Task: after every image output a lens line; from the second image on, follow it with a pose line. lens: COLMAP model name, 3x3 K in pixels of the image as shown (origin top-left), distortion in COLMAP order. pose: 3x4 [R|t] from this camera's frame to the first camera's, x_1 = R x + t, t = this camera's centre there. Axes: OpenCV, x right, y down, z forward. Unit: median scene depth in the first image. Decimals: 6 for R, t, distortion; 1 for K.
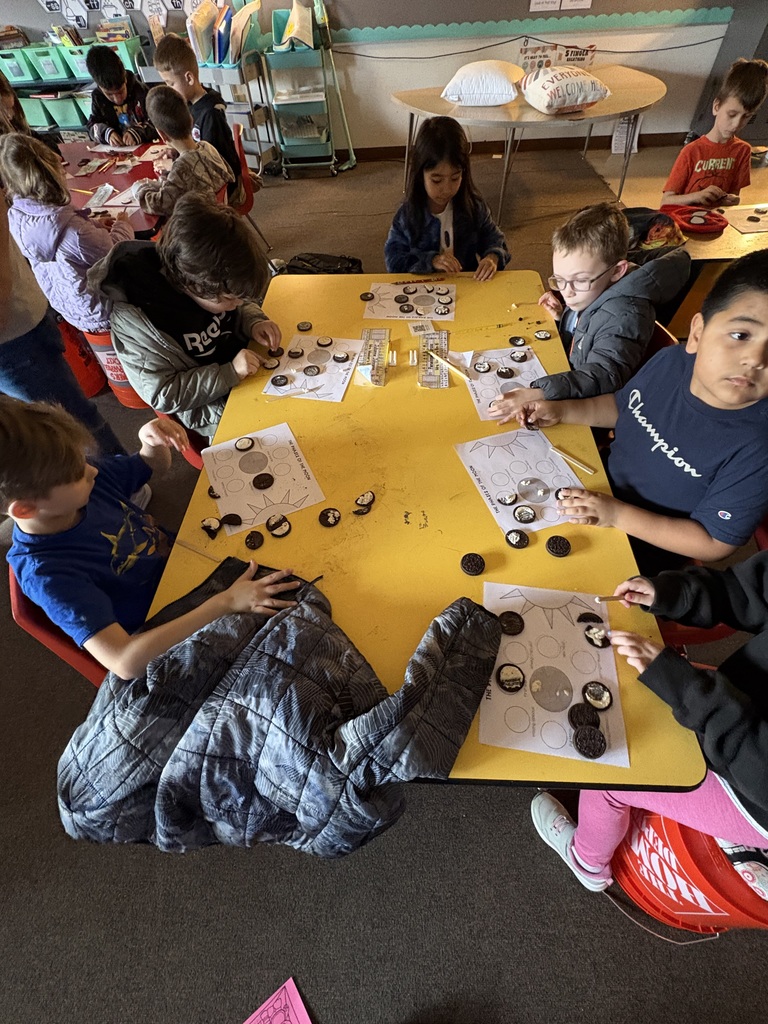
lens RADIAL K [[477.8, 0, 384.8], [0, 477.8, 512.6], [0, 0, 1]] dist [-0.000635, -0.000148]
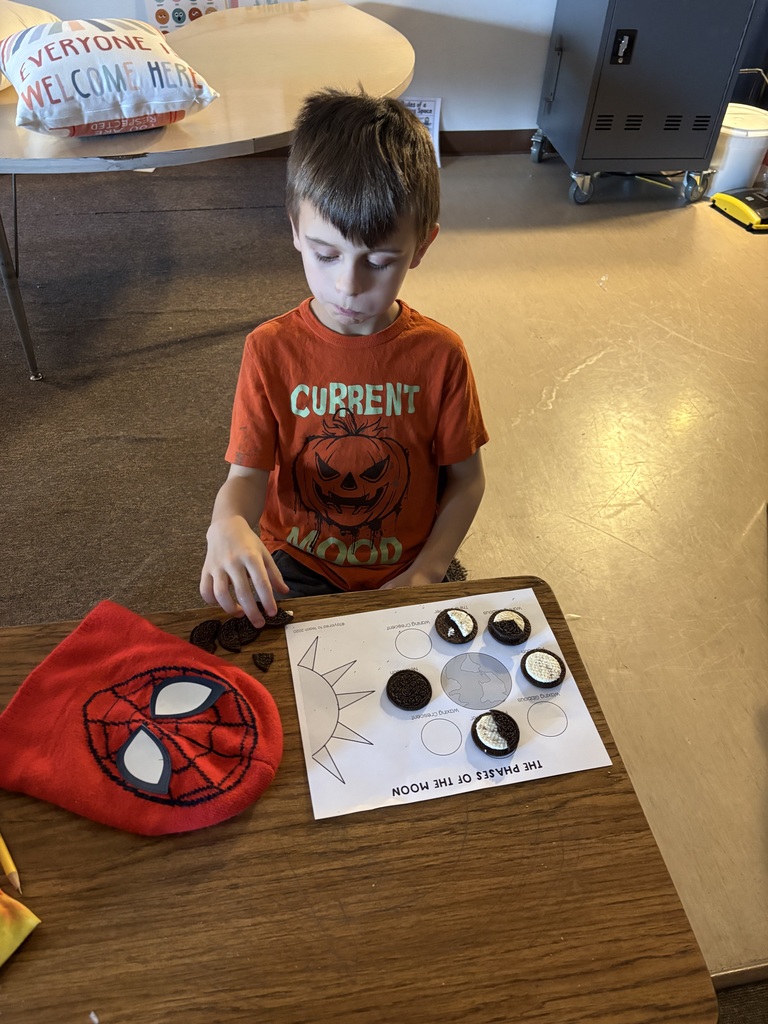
lens RADIAL K [[780.1, 0, 383.9], [0, 780.1, 511.6], [0, 0, 1]] dist [-0.004560, -0.003826]
pose [[0.985088, -0.061075, 0.160847, 0.494475], [0.083219, 0.987379, -0.134750, -0.469336], [-0.150587, 0.146127, 0.977737, 0.439605]]
